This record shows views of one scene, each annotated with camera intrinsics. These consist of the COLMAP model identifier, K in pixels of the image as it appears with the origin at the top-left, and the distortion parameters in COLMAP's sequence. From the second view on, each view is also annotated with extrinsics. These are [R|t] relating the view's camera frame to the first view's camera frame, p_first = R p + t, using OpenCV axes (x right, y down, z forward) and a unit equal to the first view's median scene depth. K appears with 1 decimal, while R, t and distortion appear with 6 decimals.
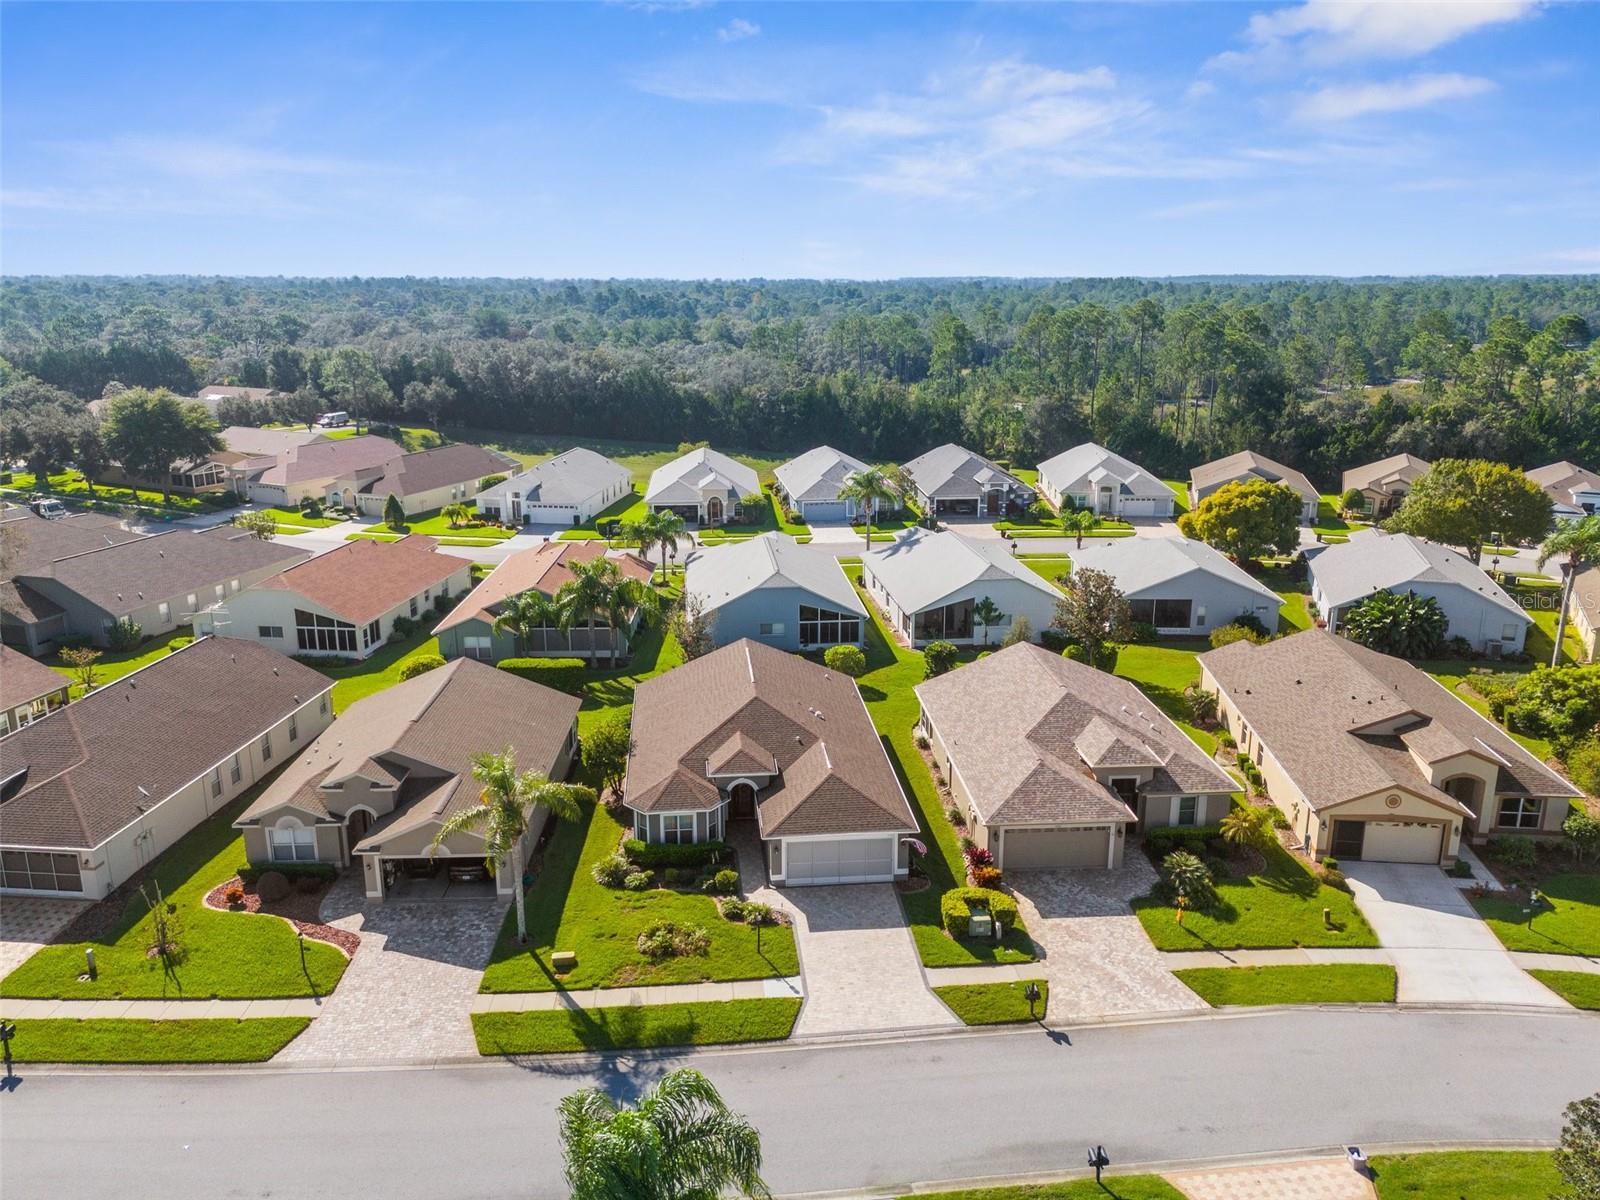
lens RADIAL K [[1182.4, 0, 800.0], [0, 1182.4, 600.0], [0, 0, 1]] dist [0.065508, -0.071257]
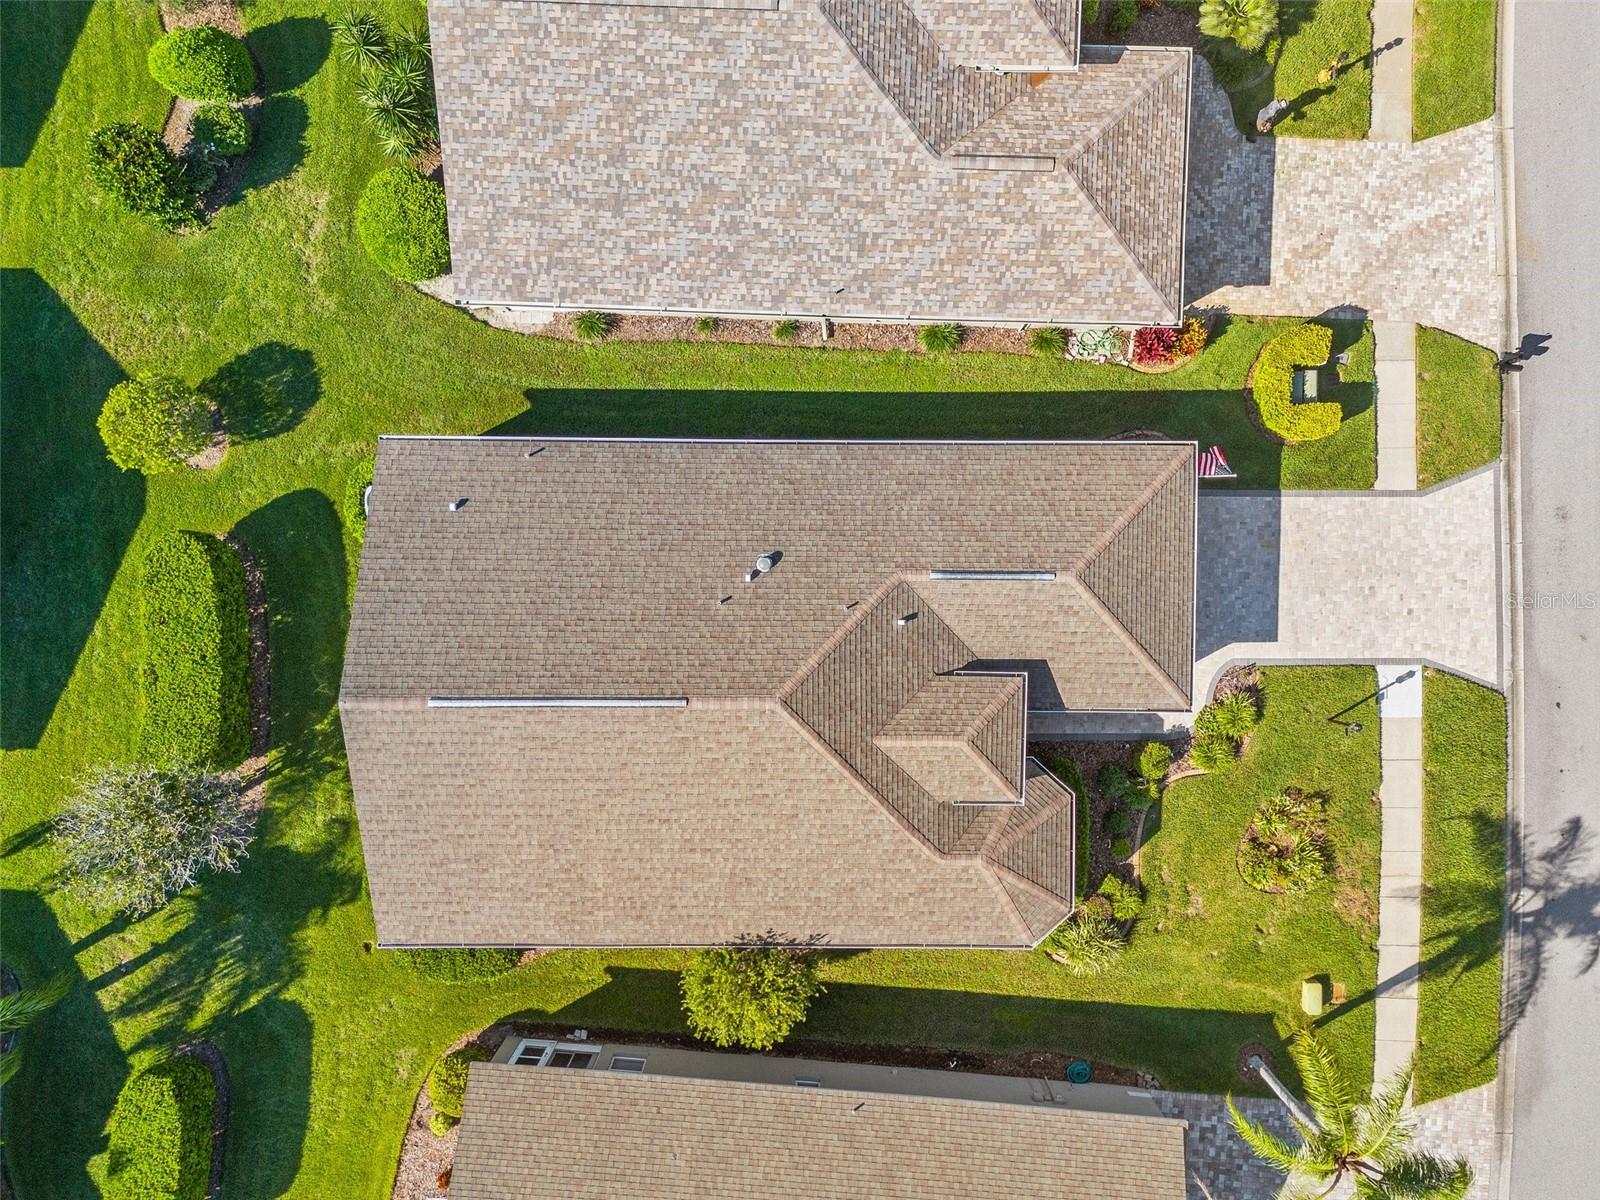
lens RADIAL K [[1182.4, 0, 800.0], [0, 1182.4, 600.0], [0, 0, 1]] dist [0.065508, -0.071257]
pose [[0.113547, -0.993269, -0.022879, 0.016914], [0.293536, 0.011538, 0.955878, -0.488145], [-0.949181, -0.115253, 0.292870, 1.146982]]
